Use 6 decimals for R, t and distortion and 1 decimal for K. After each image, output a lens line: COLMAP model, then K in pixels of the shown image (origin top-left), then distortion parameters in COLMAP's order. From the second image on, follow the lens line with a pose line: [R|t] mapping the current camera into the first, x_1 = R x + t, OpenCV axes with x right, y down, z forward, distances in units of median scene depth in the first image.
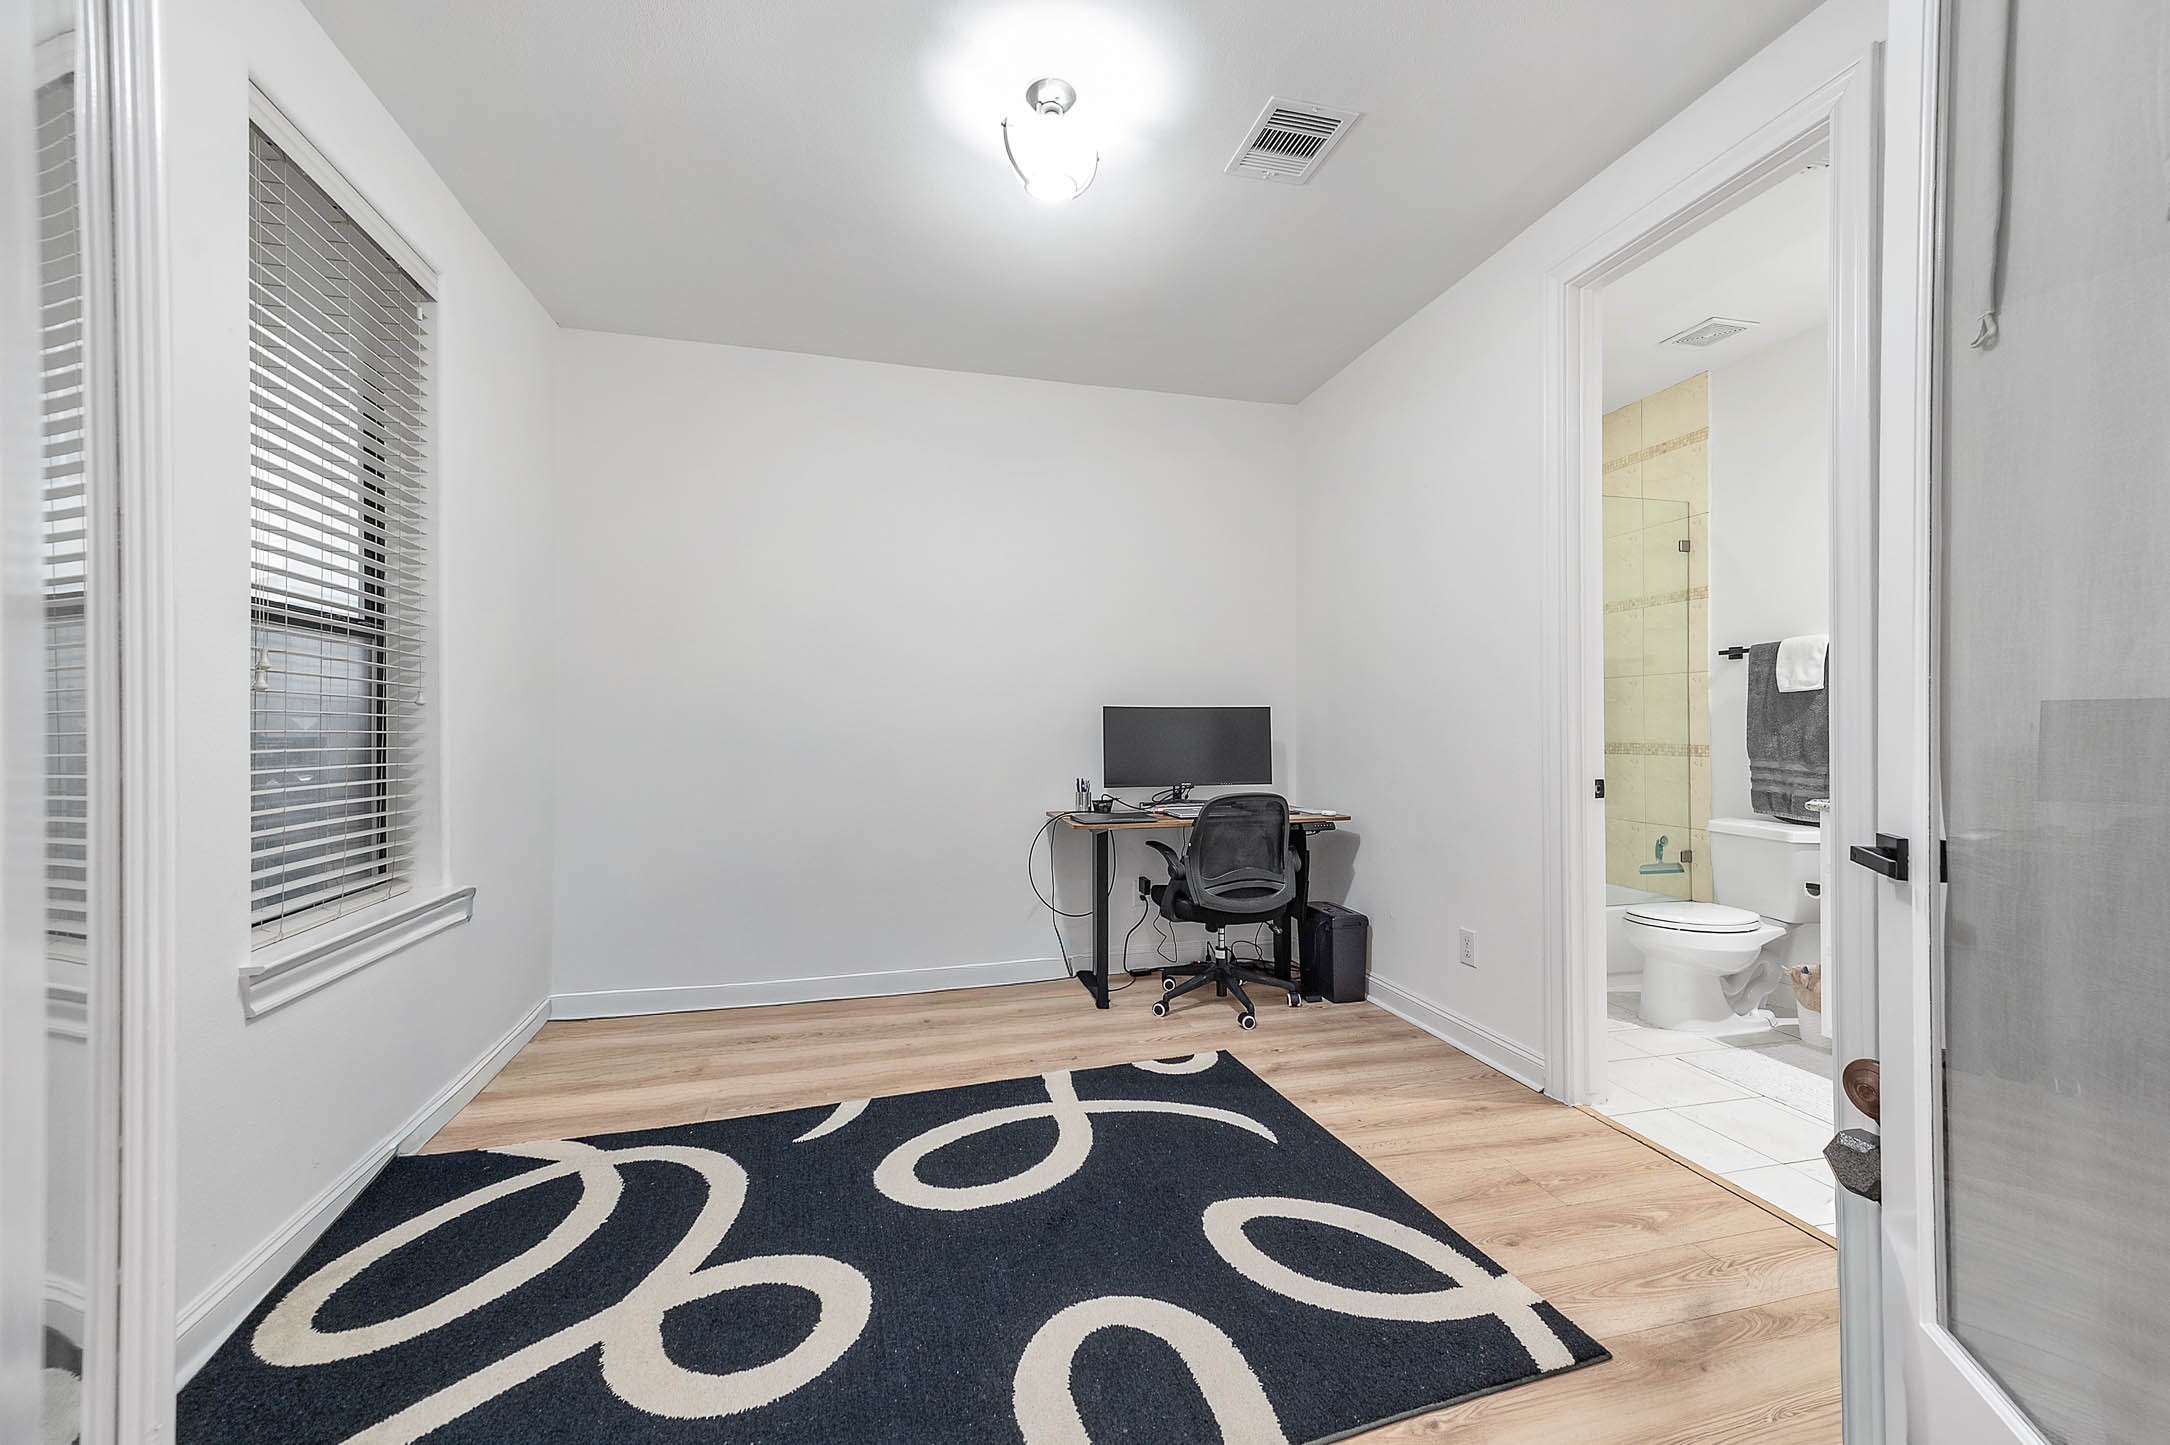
lens RADIAL K [[858.3, 0, 1079.6], [0, 858.3, 732.7], [0, 0, 1]] dist [0.012501, 0.001054]
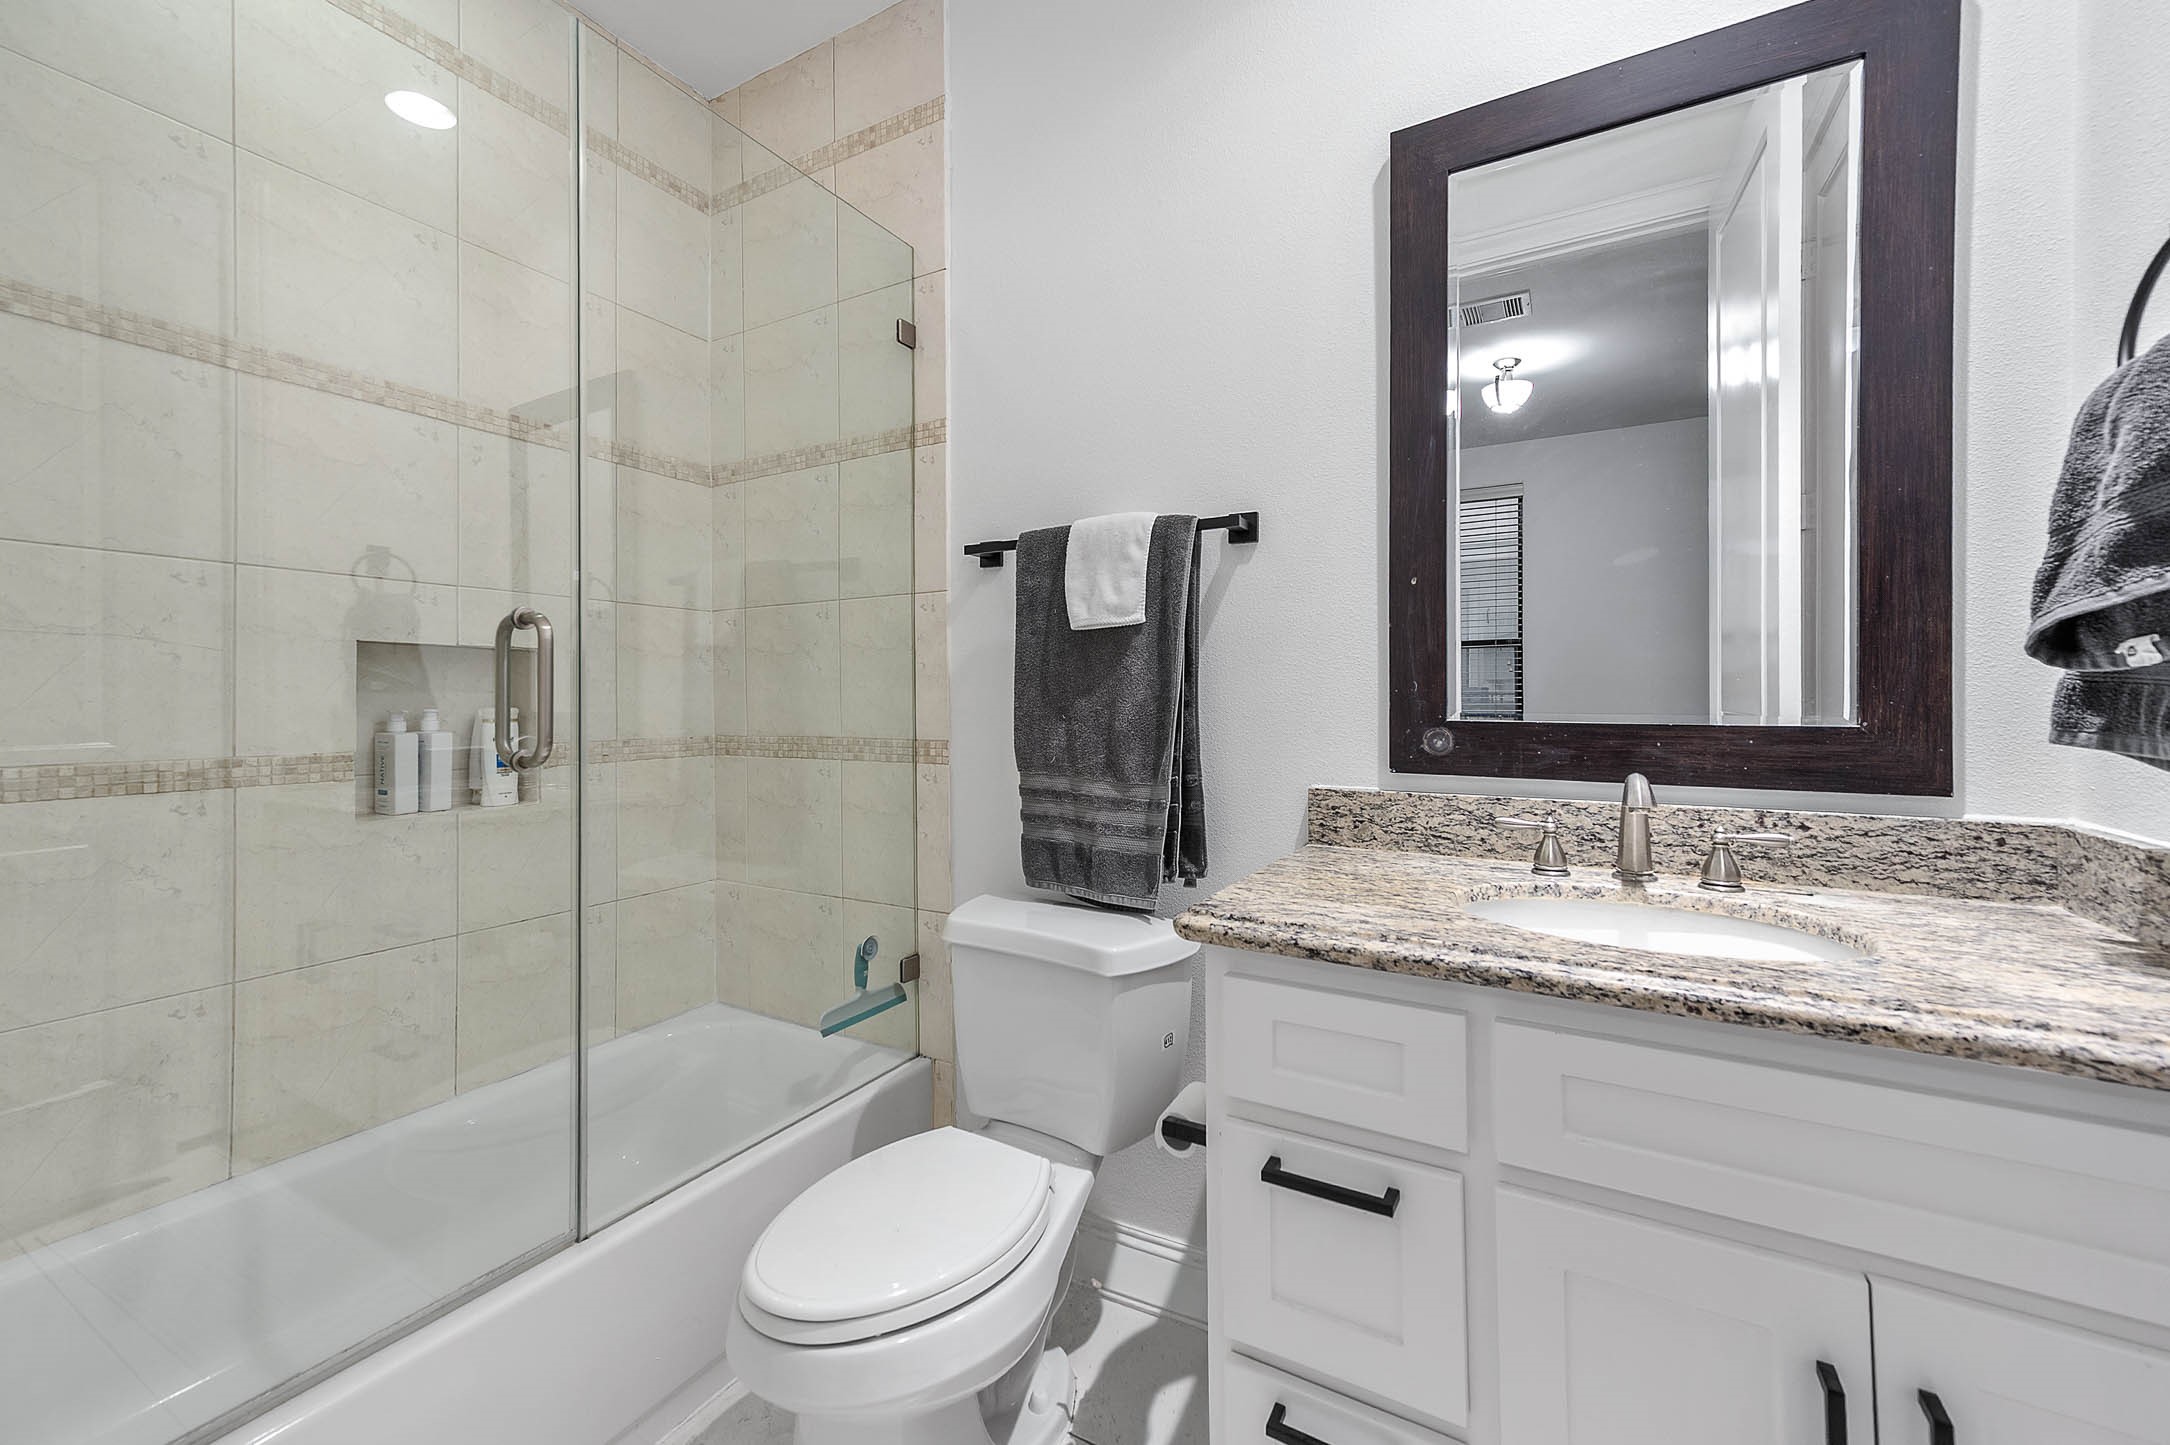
lens RADIAL K [[858.3, 0, 1077.9], [0, 858.3, 715.8], [0, 0, 1]] dist [0.012501, 0.001054]
pose [[0.700253, -0.001501, 0.713893, 0.463284], [-0.000870, 0.999995, 0.002956, -0.001282], [-0.713894, -0.002691, 0.700248, 0.649827]]
